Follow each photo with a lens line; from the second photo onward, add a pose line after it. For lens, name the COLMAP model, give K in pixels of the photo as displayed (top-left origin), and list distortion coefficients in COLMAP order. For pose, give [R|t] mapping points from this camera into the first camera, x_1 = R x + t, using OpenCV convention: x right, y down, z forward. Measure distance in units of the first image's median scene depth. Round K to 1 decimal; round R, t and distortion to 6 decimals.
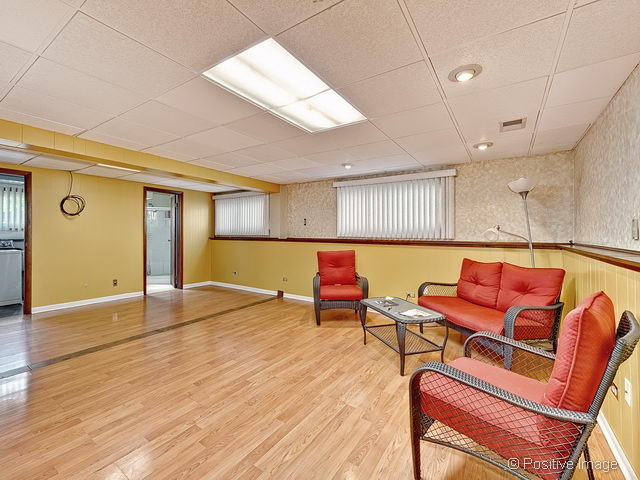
lens RADIAL K [[282.7, 0, 317.1], [0, 282.7, 238.4], [0, 0, 1]] dist [-0.000270, -0.000359]
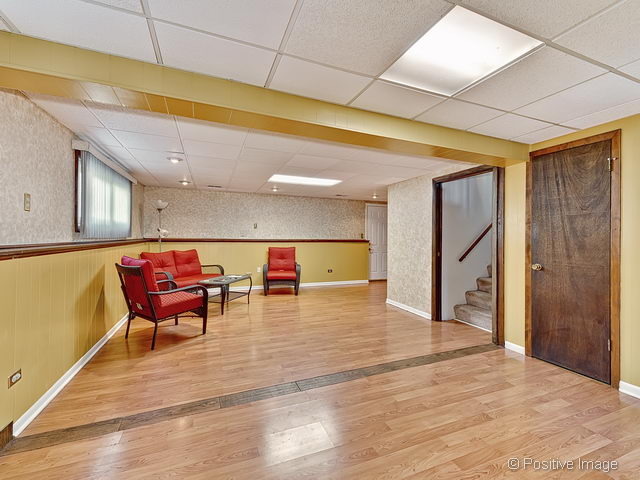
lens RADIAL K [[282.7, 0, 317.5], [0, 282.7, 239.2], [0, 0, 1]] dist [-0.000270, -0.000359]
pose [[-0.827286, -0.006479, 0.561744, -0.865902], [-0.009207, 0.999956, -0.002027, 0.000132], [-0.561706, -0.006849, -0.827309, 1.671599]]
